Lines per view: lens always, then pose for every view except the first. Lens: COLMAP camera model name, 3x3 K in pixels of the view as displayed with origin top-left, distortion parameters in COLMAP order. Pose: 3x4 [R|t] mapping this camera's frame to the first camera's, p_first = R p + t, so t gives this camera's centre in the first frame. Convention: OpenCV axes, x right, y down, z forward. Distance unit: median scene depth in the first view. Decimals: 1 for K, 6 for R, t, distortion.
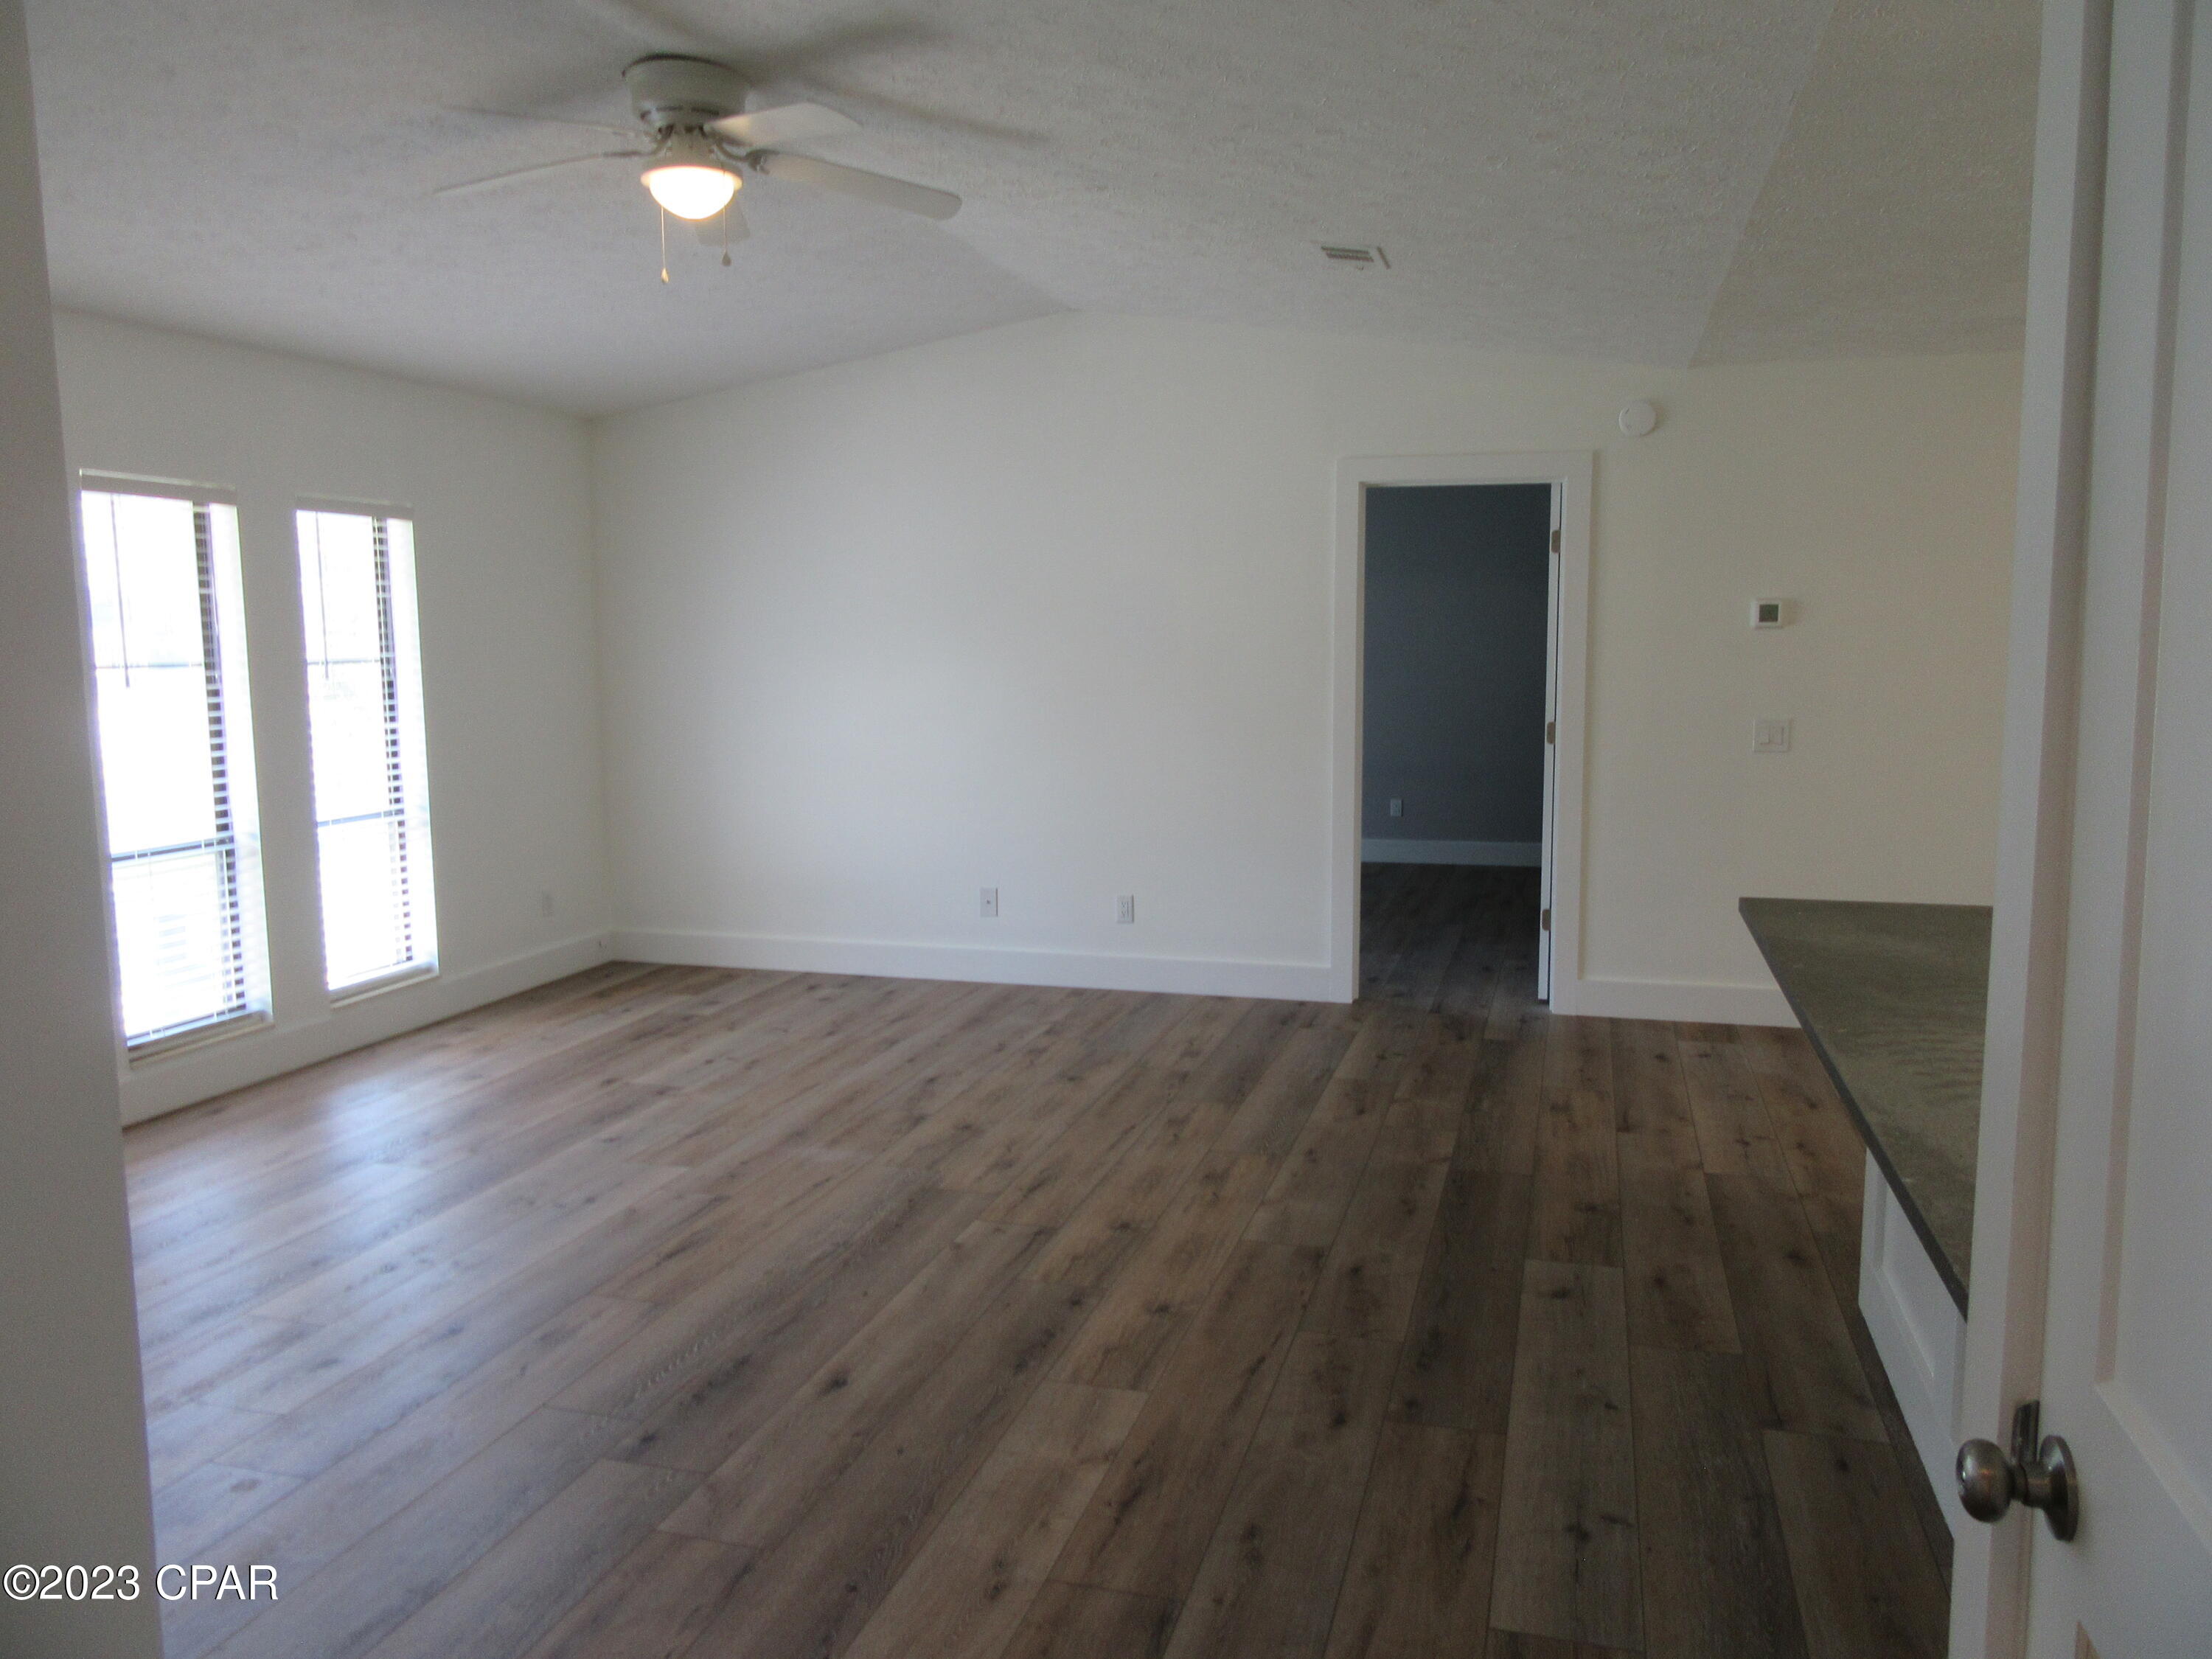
lens RADIAL K [[1631.6, 0, 1109.4], [0, 1631.6, 829.4], [0, 0, 1]] dist [-0.019802, 0.028878]
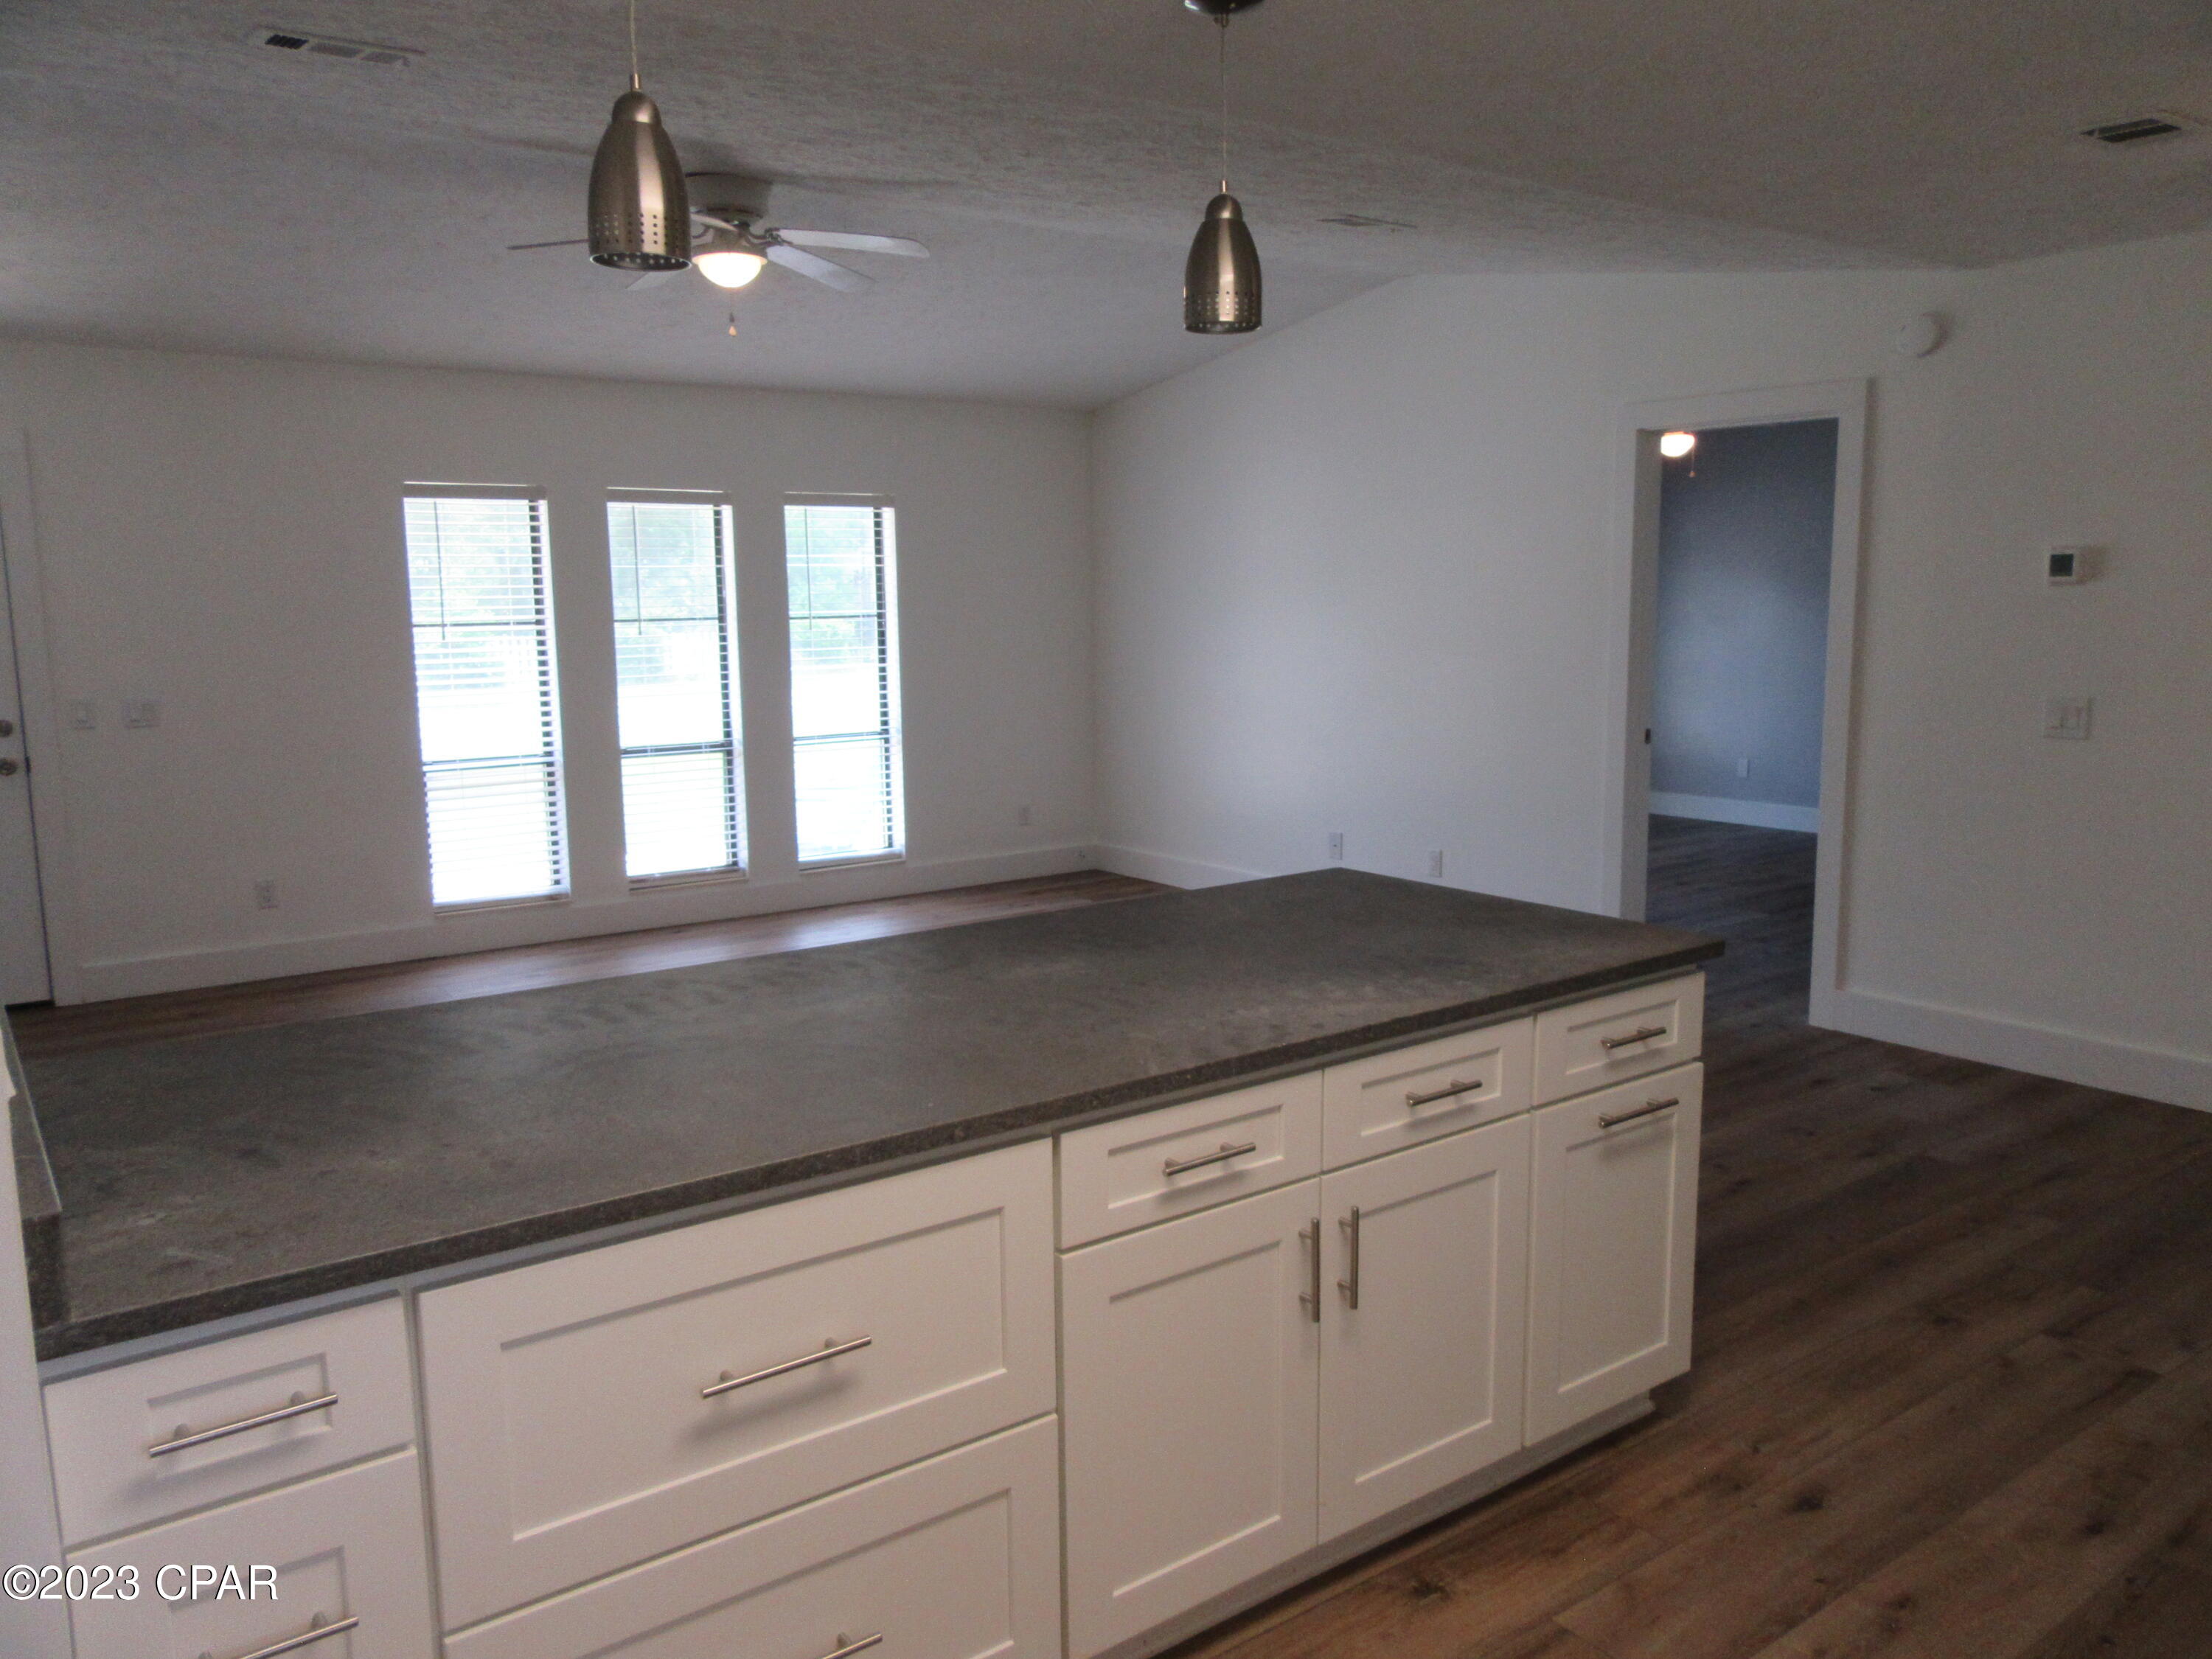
lens RADIAL K [[1631.6, 0, 1111.9], [0, 1631.6, 829.7], [0, 0, 1]] dist [-0.019802, 0.028878]
pose [[0.791398, 0.084346, -0.605455, 0.640338], [-0.064839, 0.996430, 0.054061, -0.019124], [0.607853, -0.003526, 0.794042, 0.093250]]
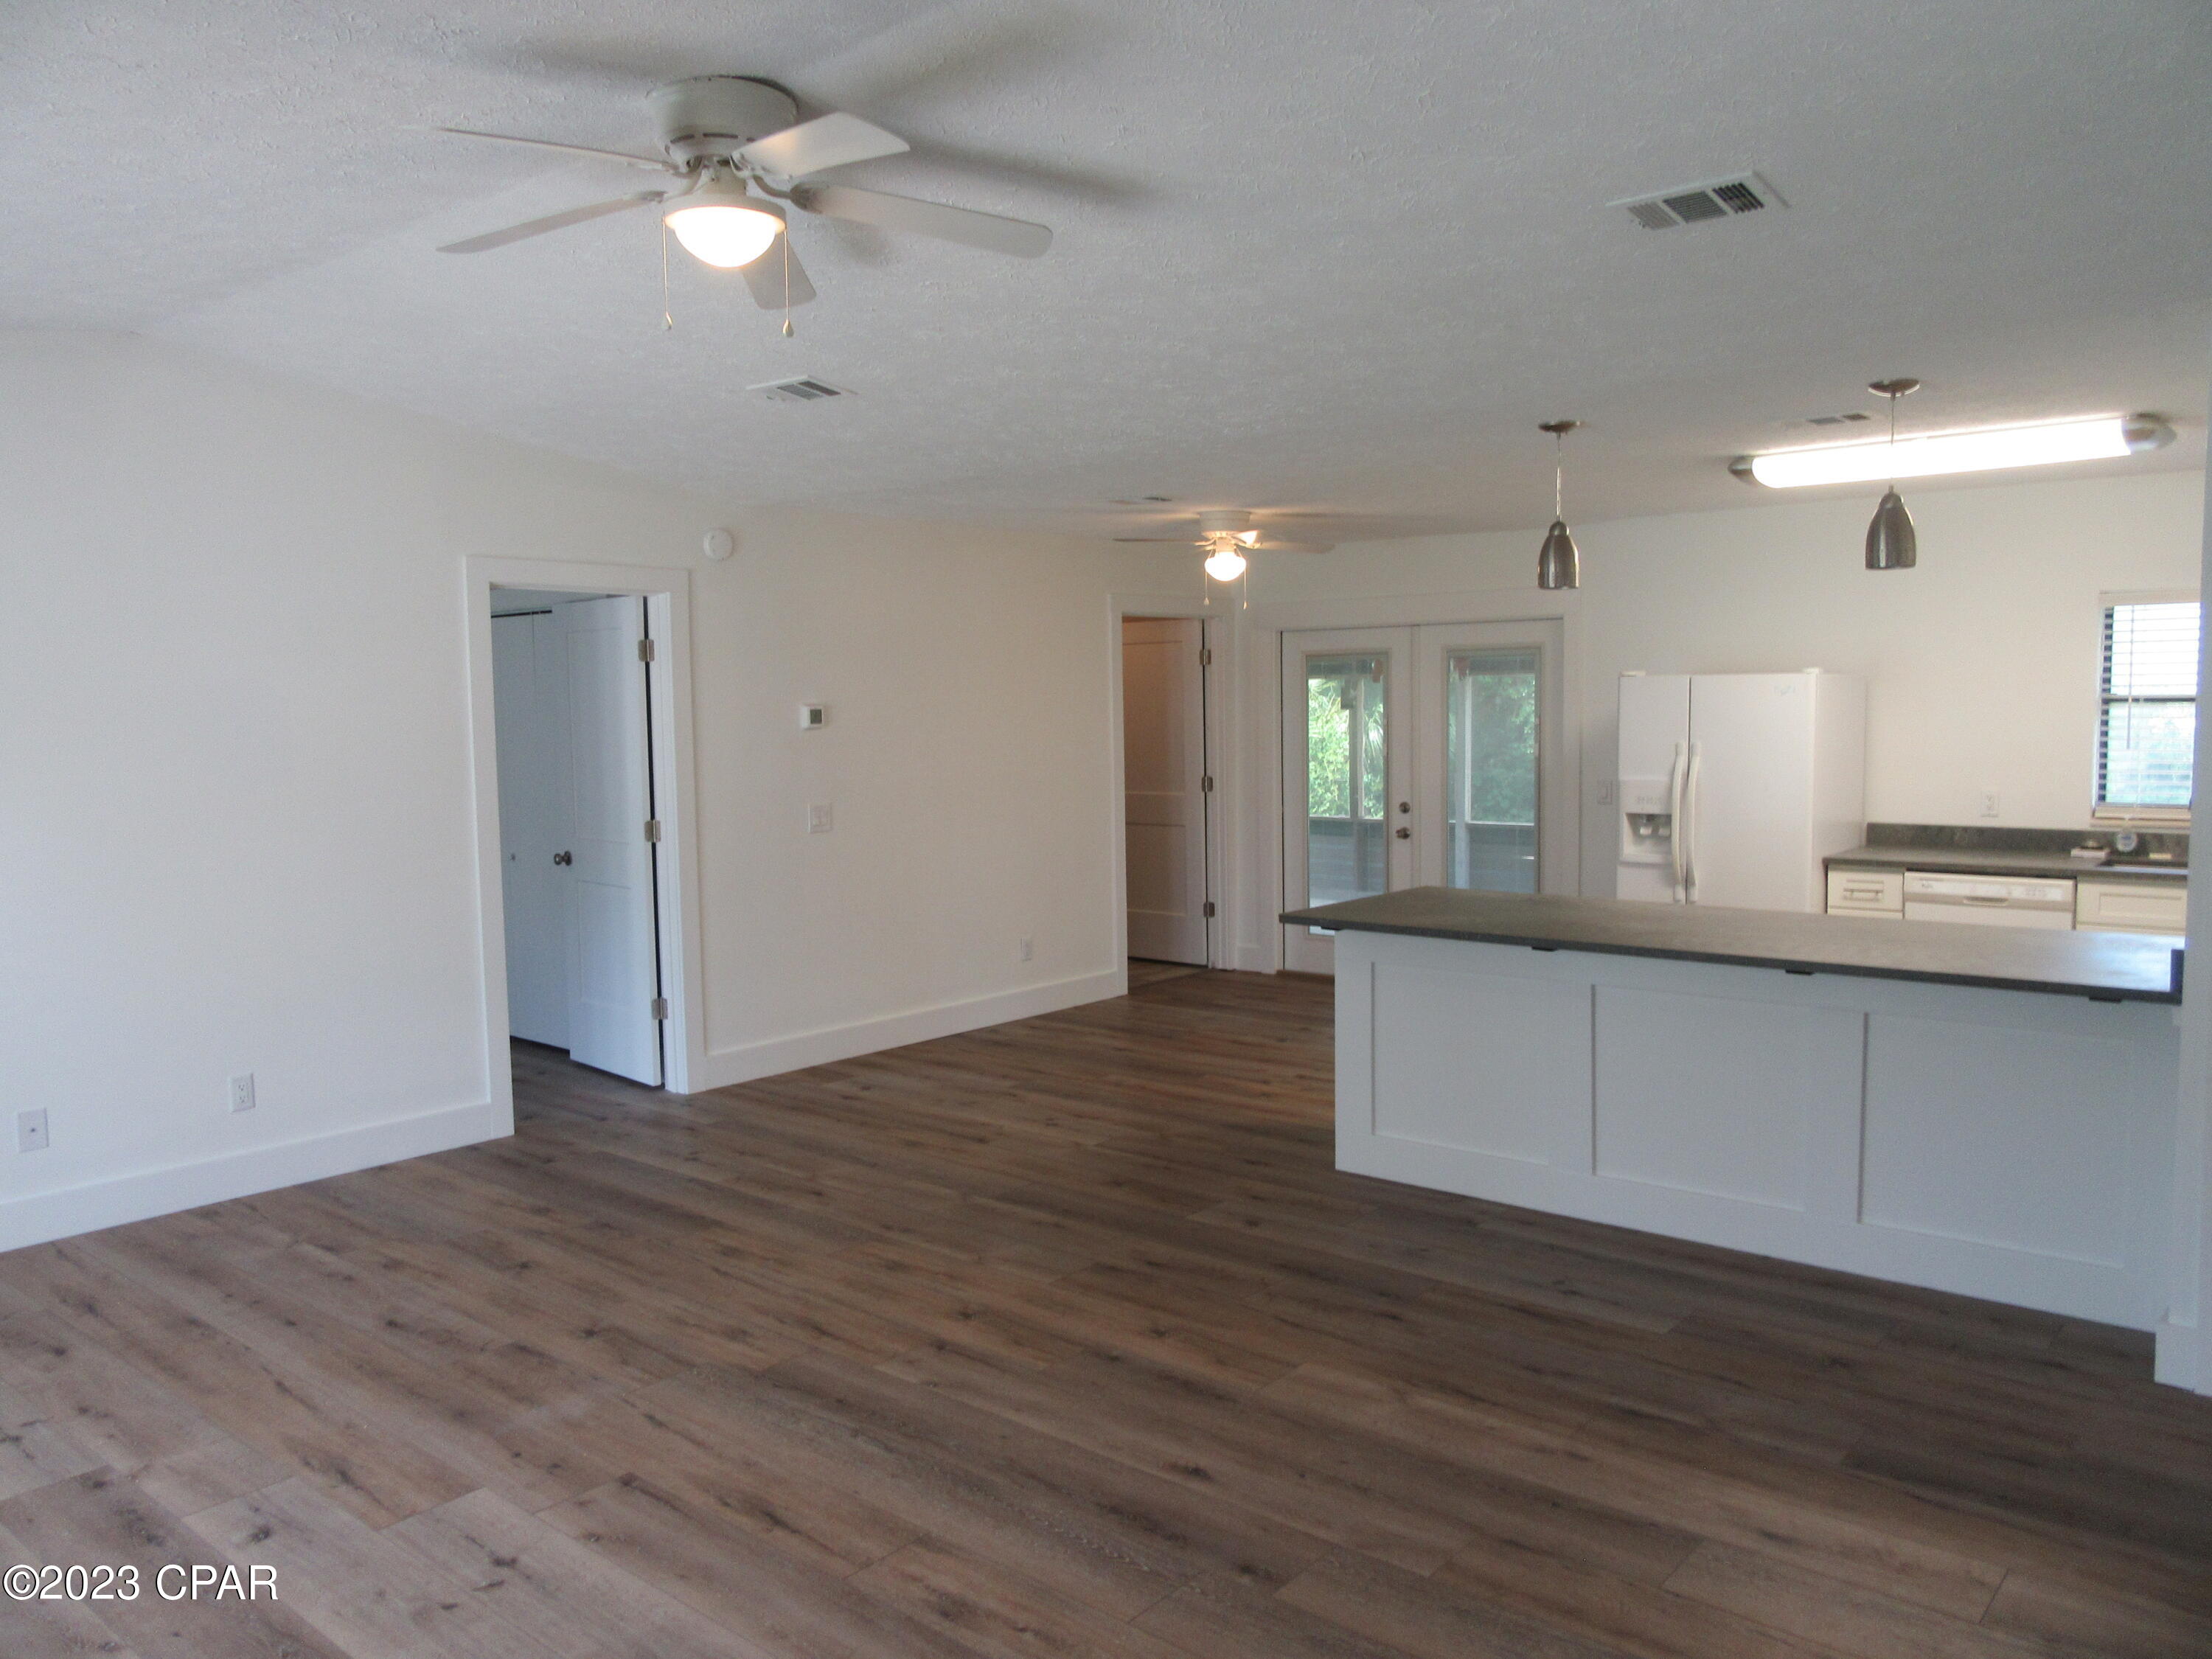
lens RADIAL K [[1631.6, 0, 1102.8], [0, 1631.6, 834.2], [0, 0, 1]] dist [-0.019802, 0.028878]
pose [[0.411600, -0.075527, 0.908230, -0.727987], [0.122323, 0.992121, 0.027068, -0.064601], [-0.903118, 0.099957, 0.417595, 0.383002]]
